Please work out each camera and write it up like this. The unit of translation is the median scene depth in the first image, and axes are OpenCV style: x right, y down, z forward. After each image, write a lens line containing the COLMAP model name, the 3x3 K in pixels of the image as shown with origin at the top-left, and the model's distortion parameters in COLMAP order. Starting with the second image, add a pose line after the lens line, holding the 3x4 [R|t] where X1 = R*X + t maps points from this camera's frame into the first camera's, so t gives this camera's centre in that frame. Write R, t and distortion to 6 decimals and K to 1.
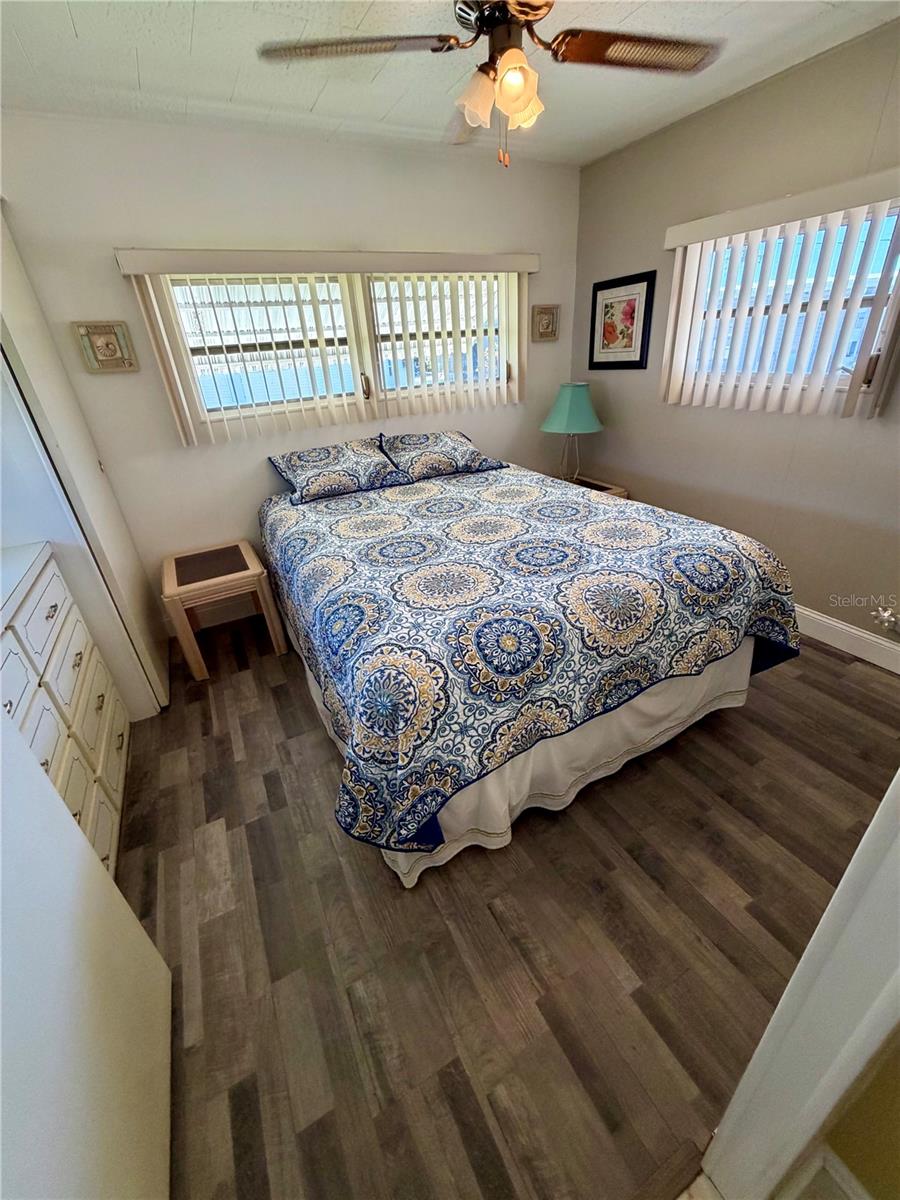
lens RADIAL K [[483.7, 0, 448.8], [0, 483.7, 600.5], [0, 0, 1]] dist [0.001026, -0.000060]
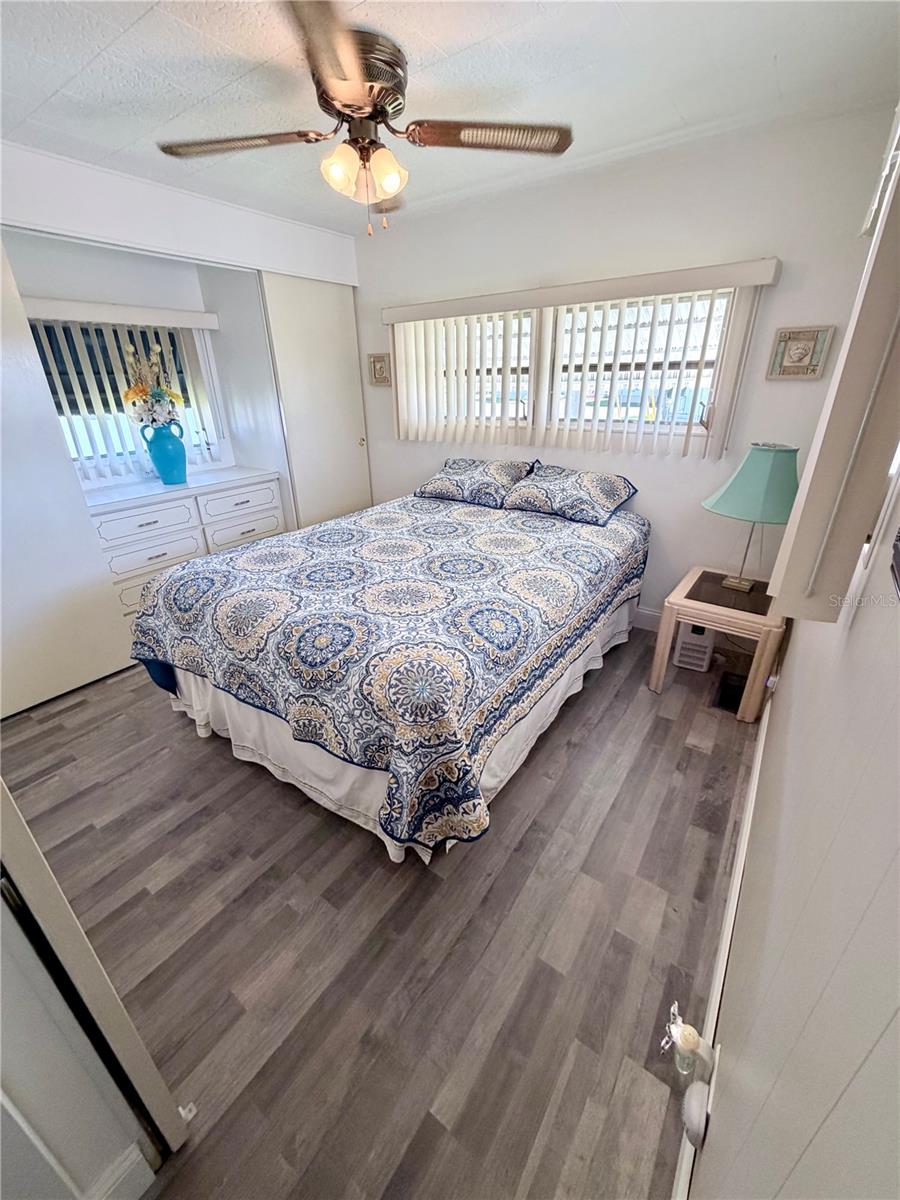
lens RADIAL K [[483.7, 0, 443.0], [0, 483.7, 597.9], [0, 0, 1]] dist [0.001026, -0.000060]
pose [[0.446696, 0.416125, -0.792024, 0.905522], [-0.425474, 0.877547, 0.221094, -0.300420], [0.787042, 0.238224, 0.569047, 0.434959]]
